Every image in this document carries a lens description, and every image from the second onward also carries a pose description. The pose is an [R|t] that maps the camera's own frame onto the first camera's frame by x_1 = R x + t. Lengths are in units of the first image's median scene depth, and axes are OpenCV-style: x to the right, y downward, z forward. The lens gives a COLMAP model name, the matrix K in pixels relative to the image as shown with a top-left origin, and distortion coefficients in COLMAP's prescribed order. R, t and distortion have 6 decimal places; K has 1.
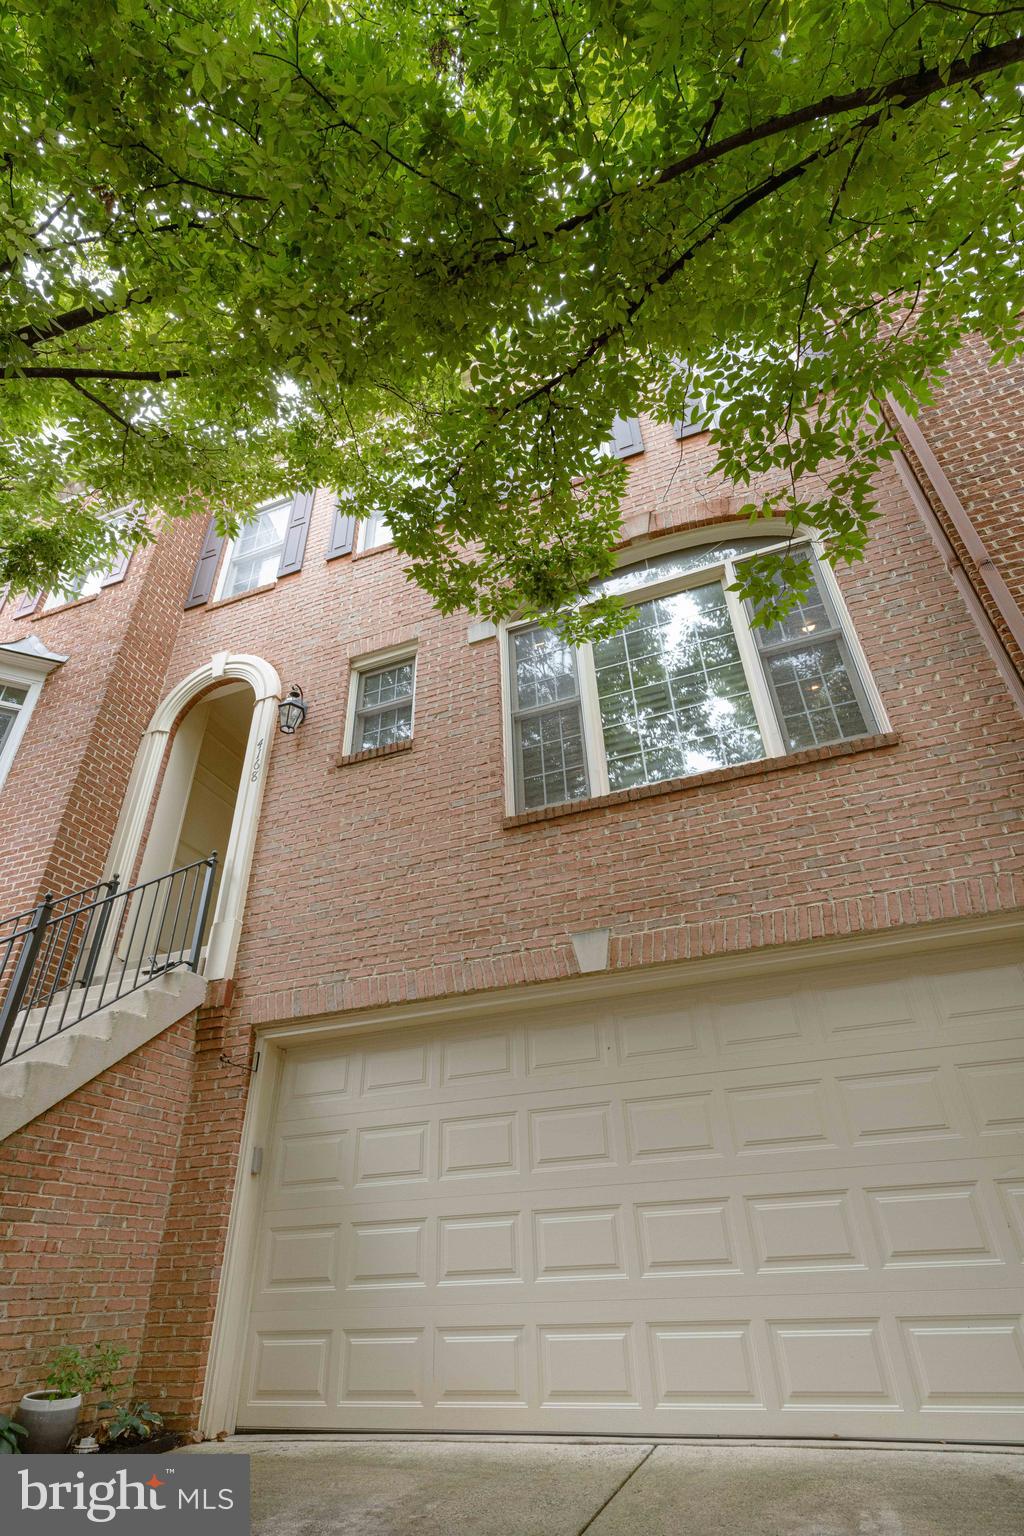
lens RADIAL K [[760.3, 0, 512.0], [0, 760.3, 768.0], [0, 0, 1]] dist [-0.003626, -0.000158]
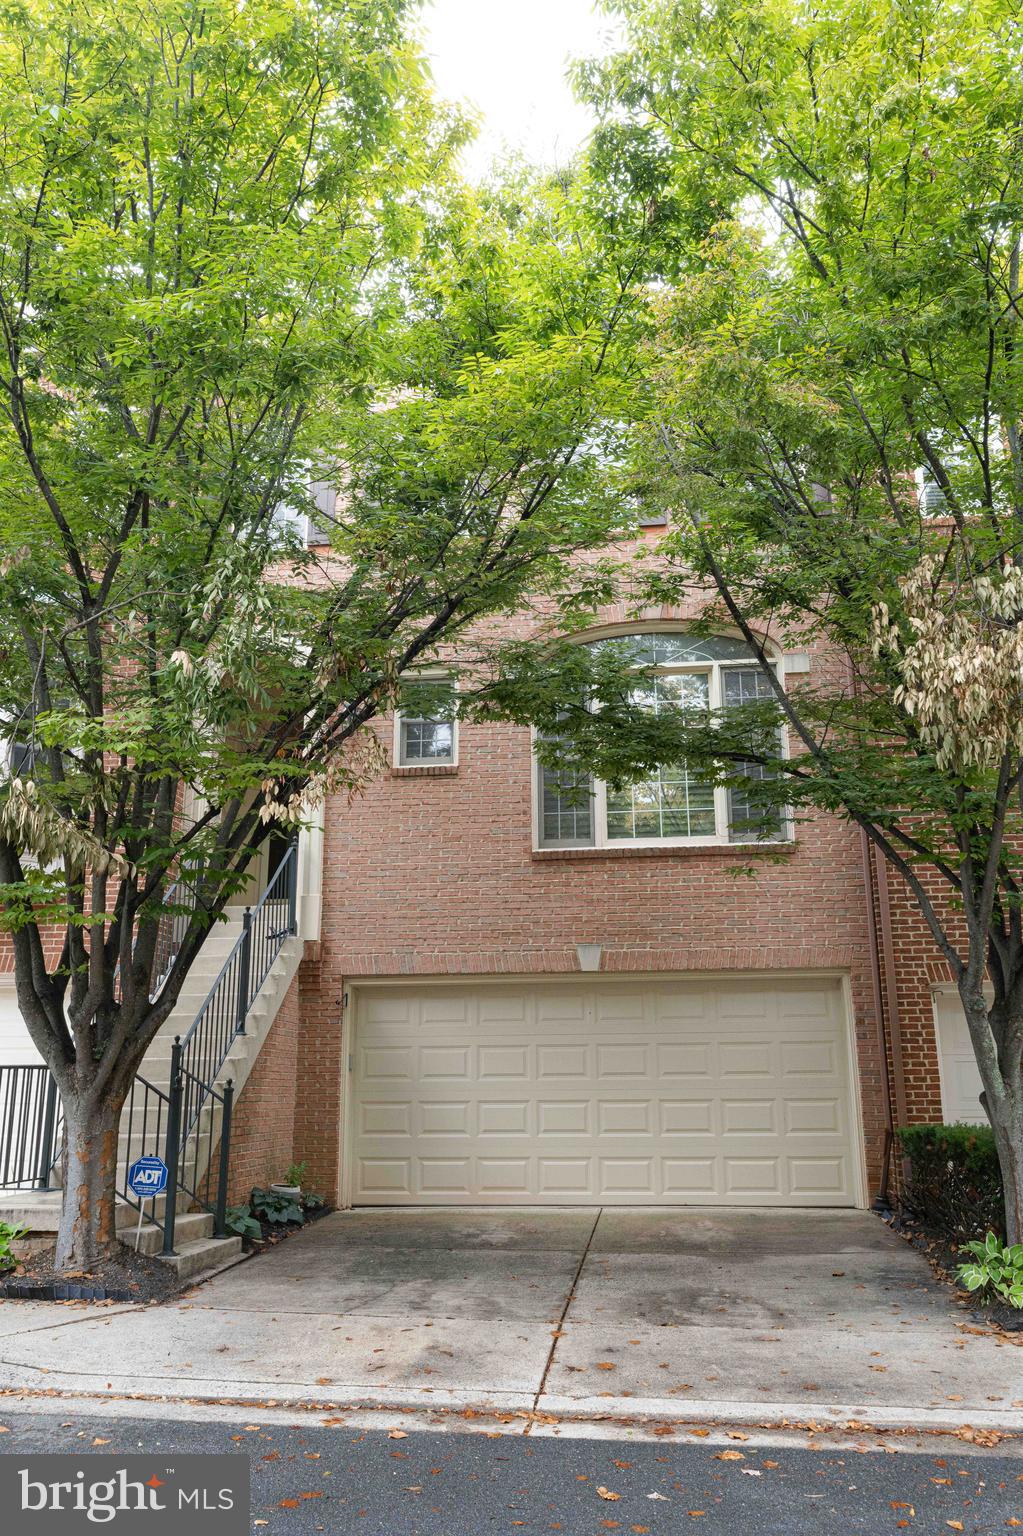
lens RADIAL K [[1173.1, 0, 511.5], [0, 1173.1, 768.0], [0, 0, 1]] dist [0.003215, 0.000059]
pose [[0.968282, 0.091549, 0.232484, -0.644806], [-0.160849, 0.940406, 0.299606, -0.821969], [-0.191201, -0.327497, 0.925304, -1.083046]]
